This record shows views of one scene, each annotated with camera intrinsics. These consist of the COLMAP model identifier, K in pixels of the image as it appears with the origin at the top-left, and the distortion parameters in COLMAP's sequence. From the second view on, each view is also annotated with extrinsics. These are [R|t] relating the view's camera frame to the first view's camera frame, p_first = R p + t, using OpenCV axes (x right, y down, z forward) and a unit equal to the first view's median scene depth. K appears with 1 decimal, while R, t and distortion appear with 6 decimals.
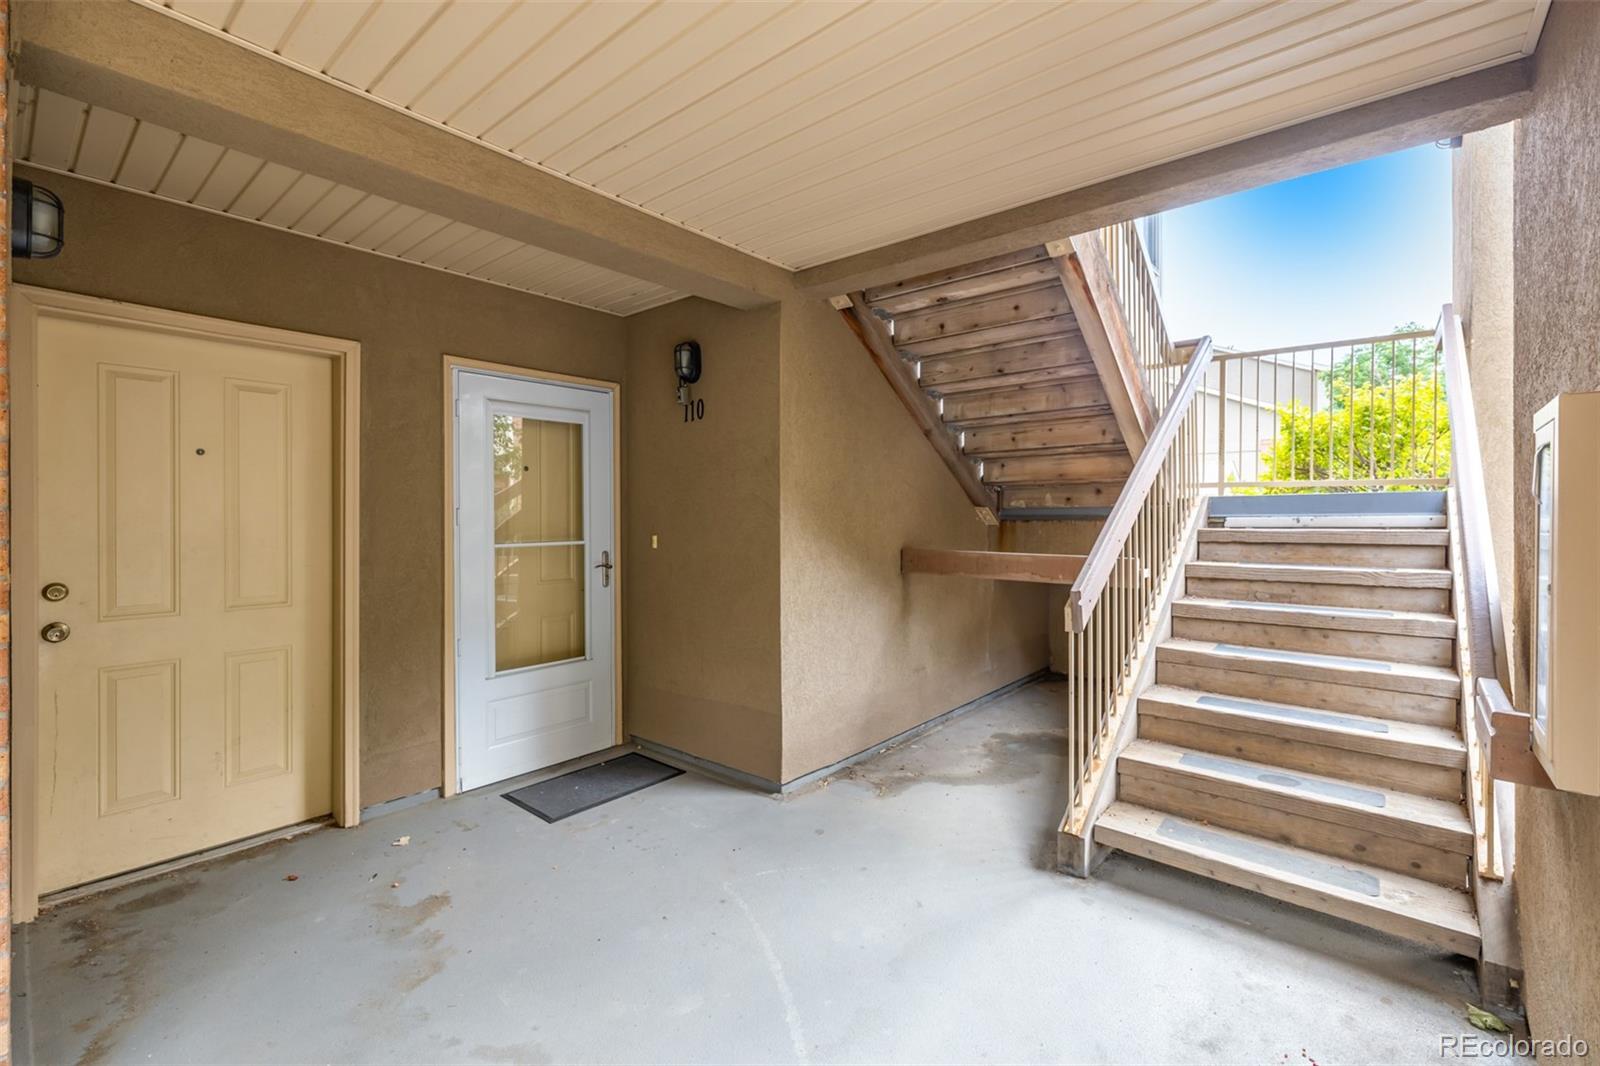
lens RADIAL K [[690.3, 0, 800.3], [0, 690.3, 528.0], [0, 0, 1]] dist [0.001379, -0.000232]
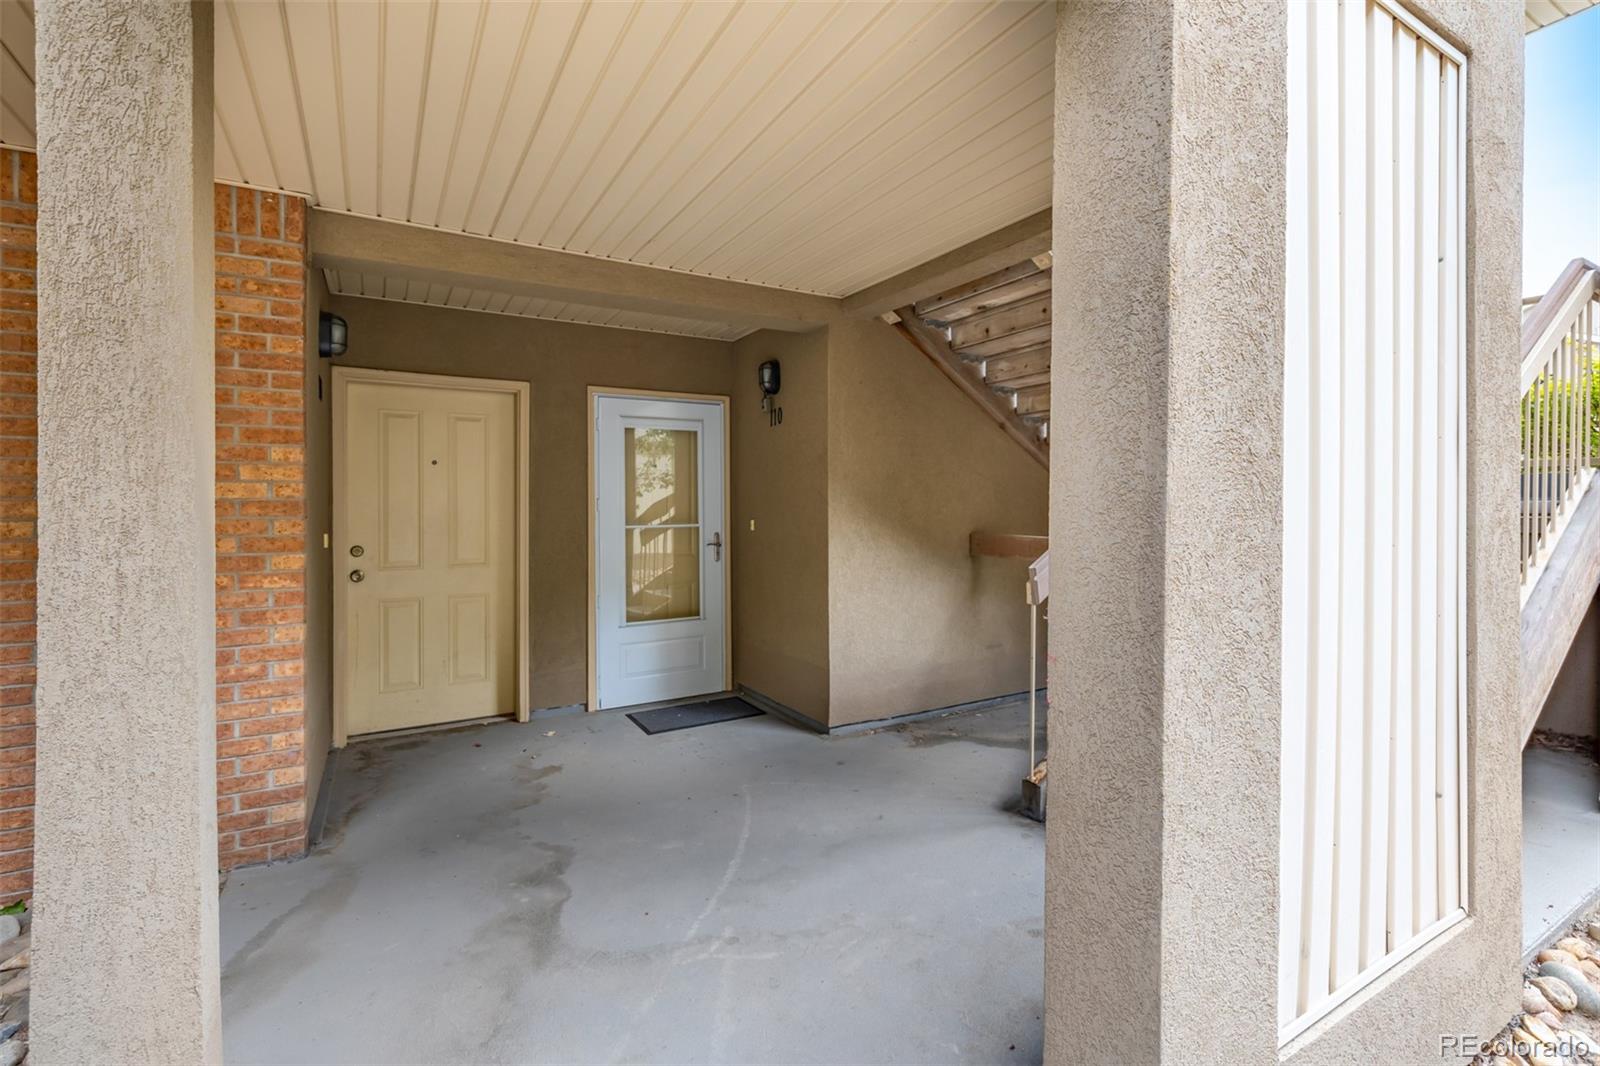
lens RADIAL K [[687.6, 0, 798.3], [0, 687.6, 517.9], [0, 0, 1]] dist [0.001328, -0.000082]
pose [[0.949249, 0.003116, -0.314512, 0.276741], [-0.002986, 0.999995, 0.000897, 0.006326], [0.314513, 0.000088, 0.949253, -0.140581]]
